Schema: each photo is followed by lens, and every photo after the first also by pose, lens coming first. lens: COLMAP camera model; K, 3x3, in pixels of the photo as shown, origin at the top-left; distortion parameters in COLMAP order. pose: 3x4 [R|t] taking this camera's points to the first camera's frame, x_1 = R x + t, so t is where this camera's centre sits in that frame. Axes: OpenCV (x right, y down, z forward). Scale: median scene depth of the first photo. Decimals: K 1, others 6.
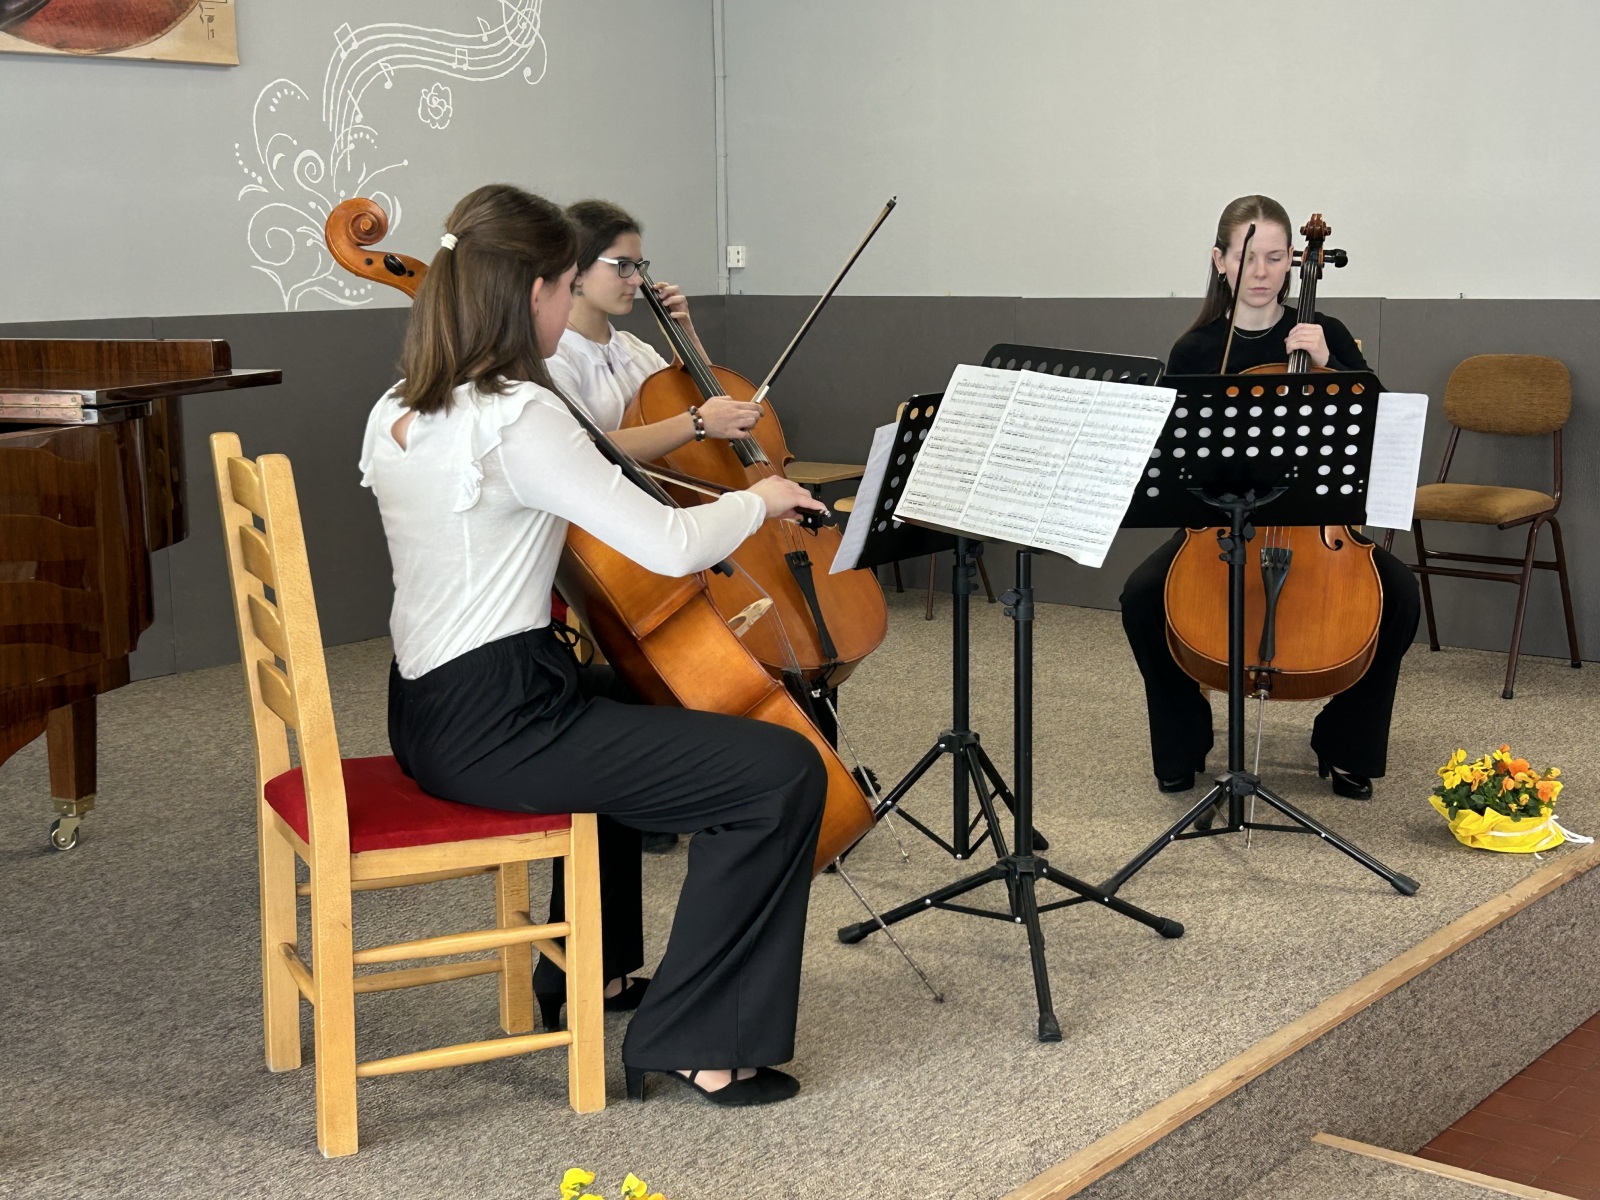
lens RADIAL K [[2261.1, 0, 807.2], [0, 2261.1, 595.0], [0, 0, 1]] dist [0.066413, 0.000000]
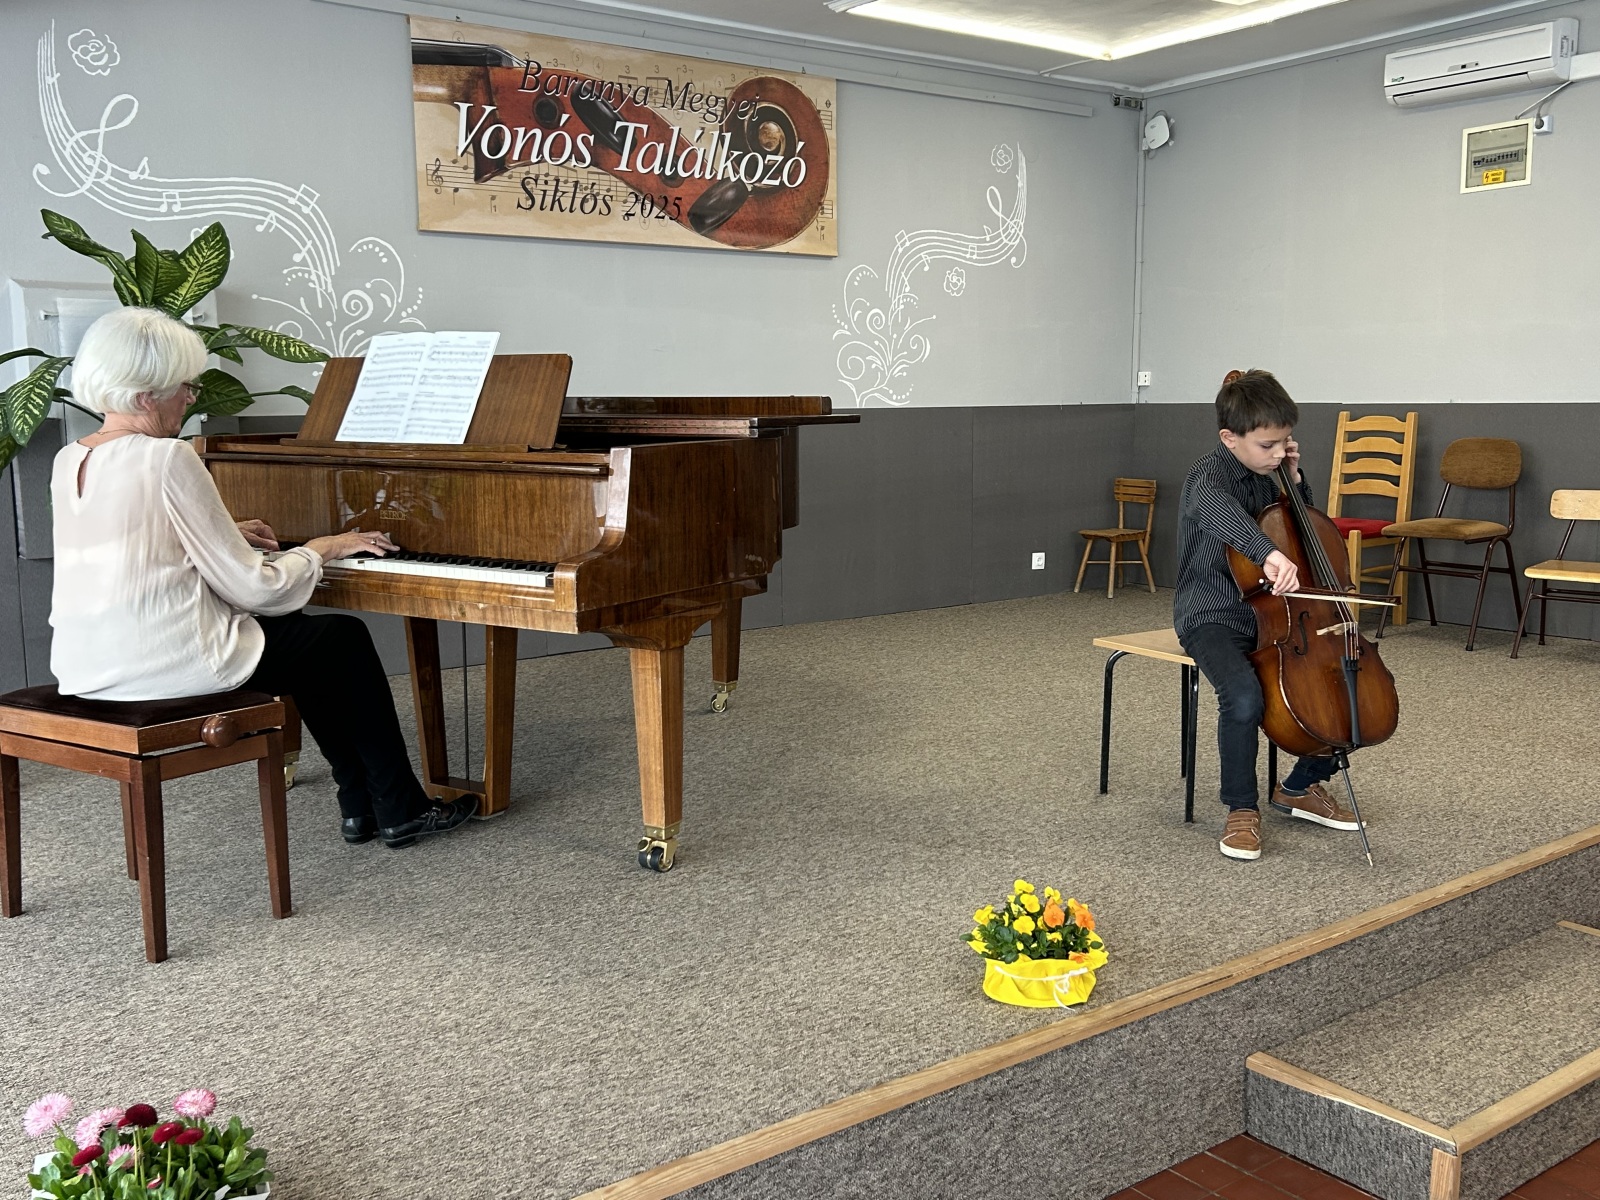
lens RADIAL K [[1488.6, 0, 812.3], [0, 1488.6, 601.8], [0, 0, 1]] dist [0.020777, 0.000000]
pose [[0.969228, 0.041672, -0.242611, 0.002767], [-0.046404, 0.998827, -0.013820, 0.044331], [0.241750, 0.024652, 0.970025, -0.046001]]
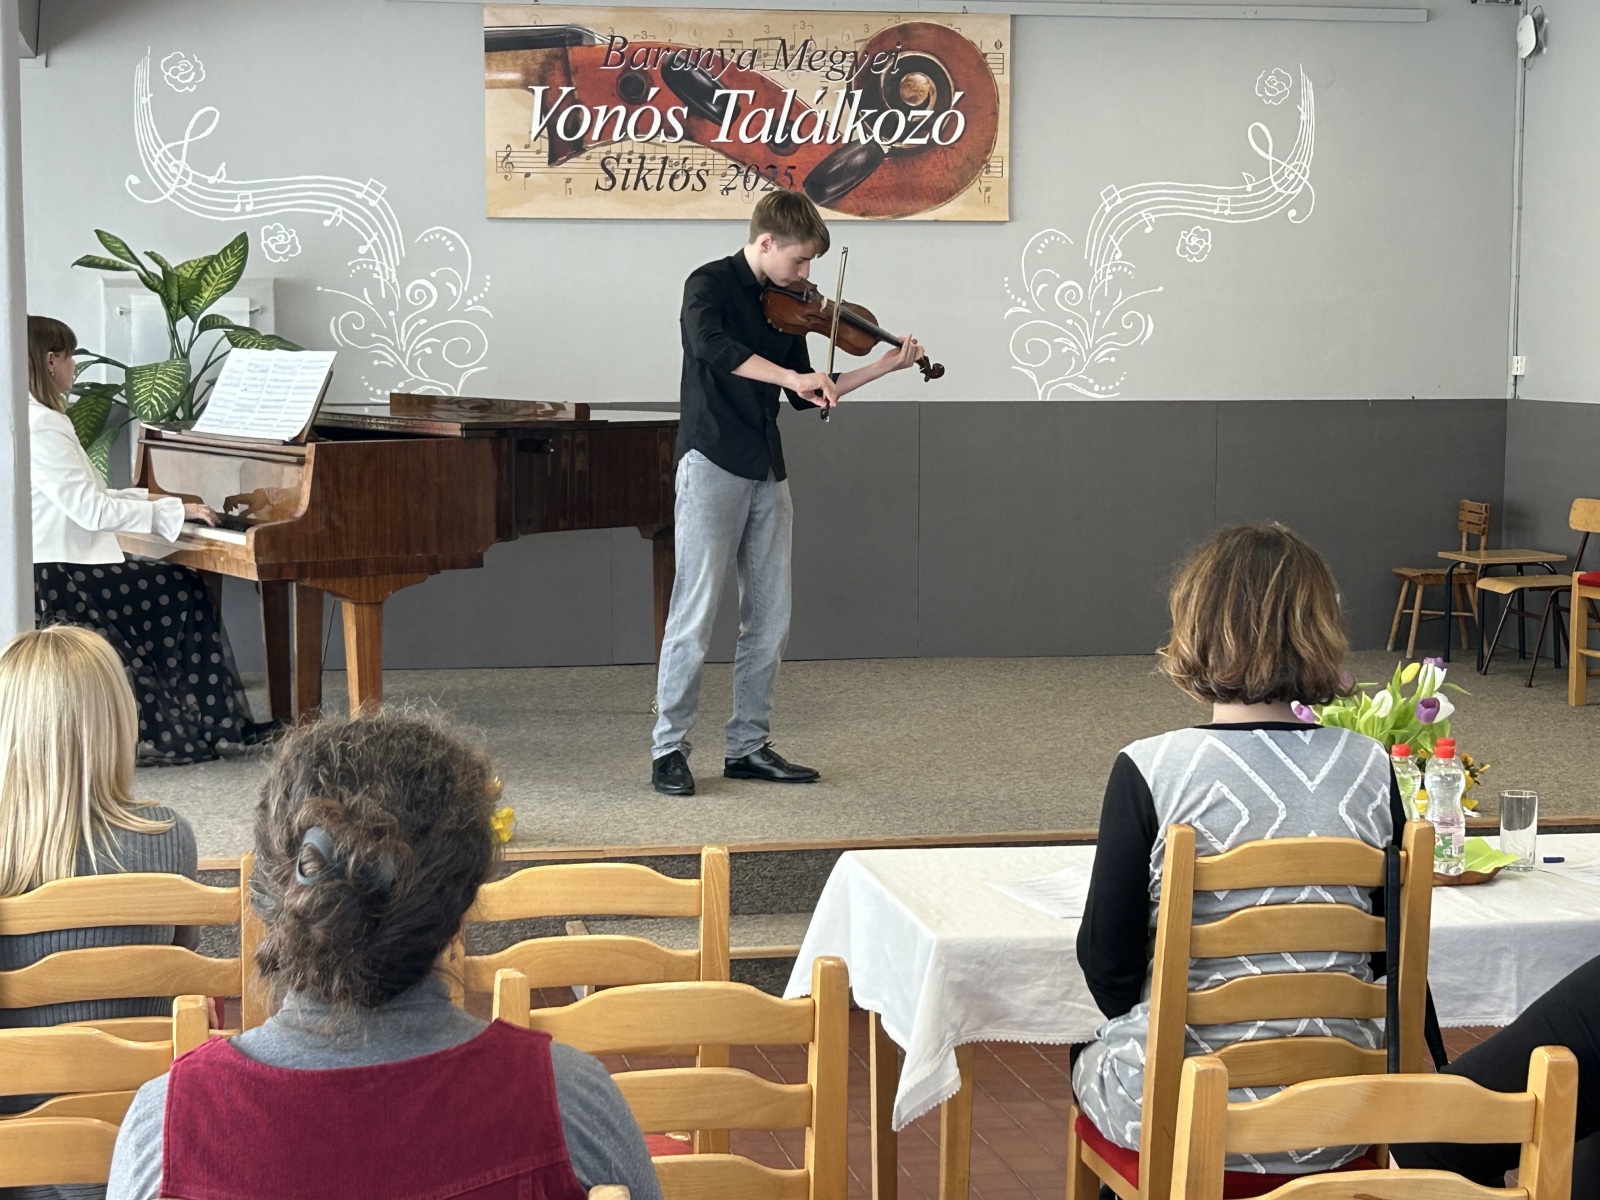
lens RADIAL K [[2893.6, 0, 796.0], [0, 2893.6, 589.2], [0, 0, 1]] dist [0.121360, 0.000000]
pose [[0.767832, 0.073259, -0.636449, 1.142384], [-0.115586, 0.992979, -0.025148, 0.066991], [0.630139, 0.092874, 0.770908, -0.591907]]
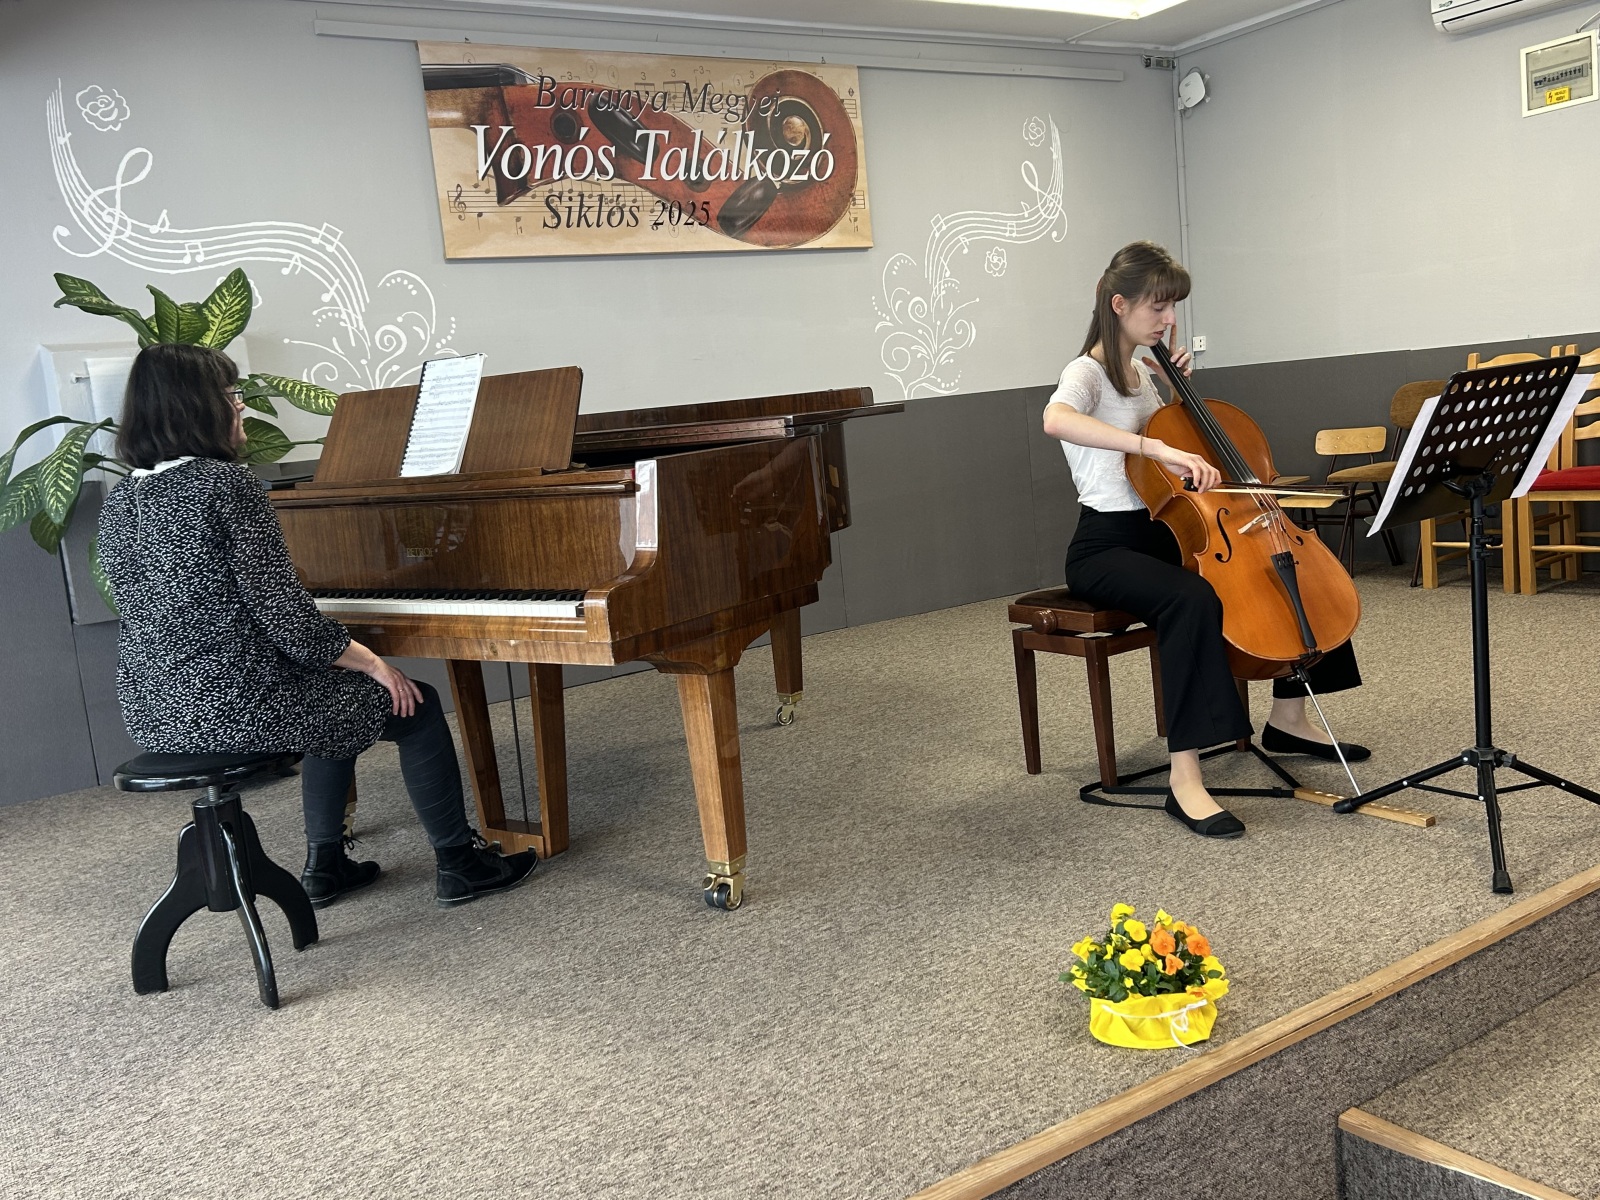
lens RADIAL K [[1438.7, 0, 801.4], [0, 1438.7, 600.2], [0, 0, 1]] dist [0.035845, -0.034632]
pose [[0.953968, -0.036118, -0.297725, -0.008621], [0.034252, 0.999347, -0.011484, 0.036585], [0.297946, 0.000757, 0.954583, 0.031915]]
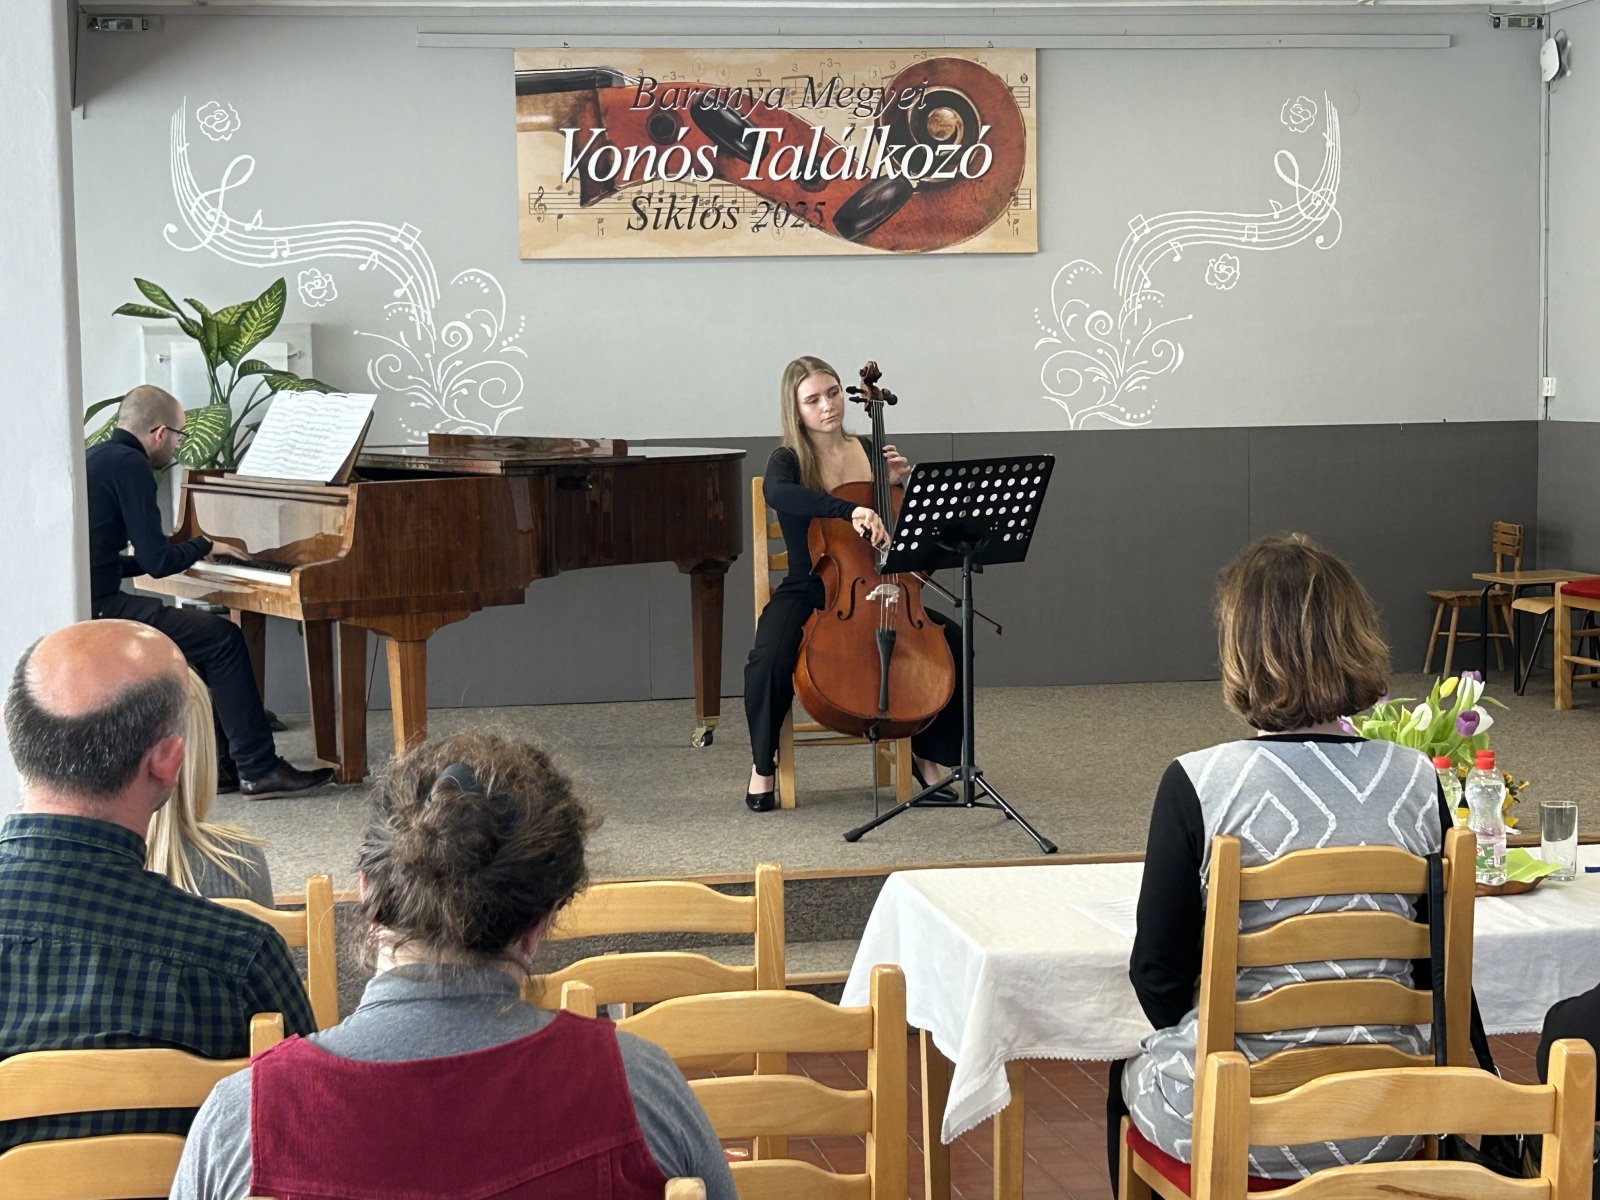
lens RADIAL K [[2893.6, 0, 798.3], [0, 2893.6, 594.0], [0, 0, 1]] dist [0.121360, 0.000000]
pose [[0.762468, 0.052192, -0.644917, 1.149327], [-0.098299, 0.994515, -0.035732, 0.073189], [0.639515, 0.090639, 0.763416, -0.606678]]
